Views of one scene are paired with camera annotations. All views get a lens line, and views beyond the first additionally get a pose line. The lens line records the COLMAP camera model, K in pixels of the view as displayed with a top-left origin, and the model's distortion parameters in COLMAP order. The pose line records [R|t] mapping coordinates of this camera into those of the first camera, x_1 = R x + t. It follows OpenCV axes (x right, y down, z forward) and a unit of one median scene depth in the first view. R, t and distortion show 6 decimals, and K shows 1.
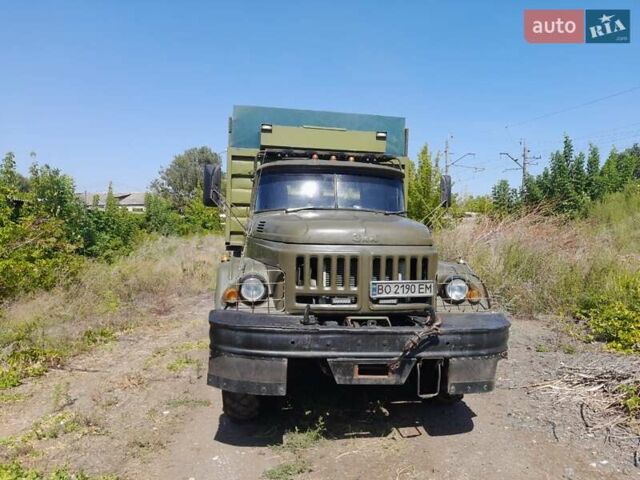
lens RADIAL K [[483.7, 0, 316.0], [0, 483.7, 240.5], [0, 0, 1]] dist [0.027231, -0.018627]
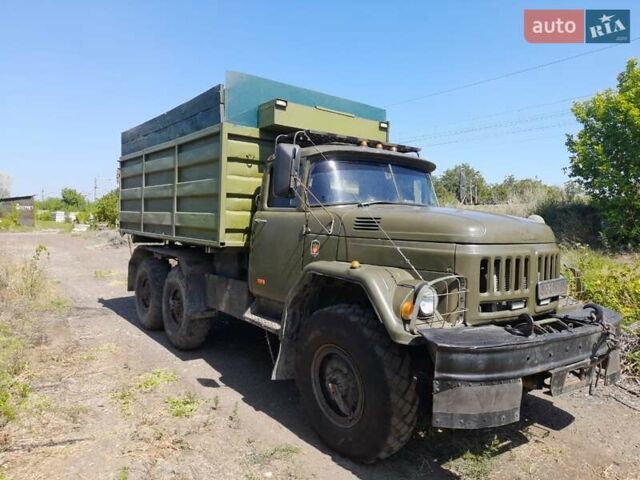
lens RADIAL K [[483.7, 0, 319.9], [0, 483.7, 240.3], [0, 0, 1]] dist [0.027231, -0.018627]
pose [[0.871160, -0.020546, 0.490569, -0.712086], [0.012925, 0.999737, 0.018919, -0.020889], [-0.490829, -0.010141, 0.871197, 0.376747]]
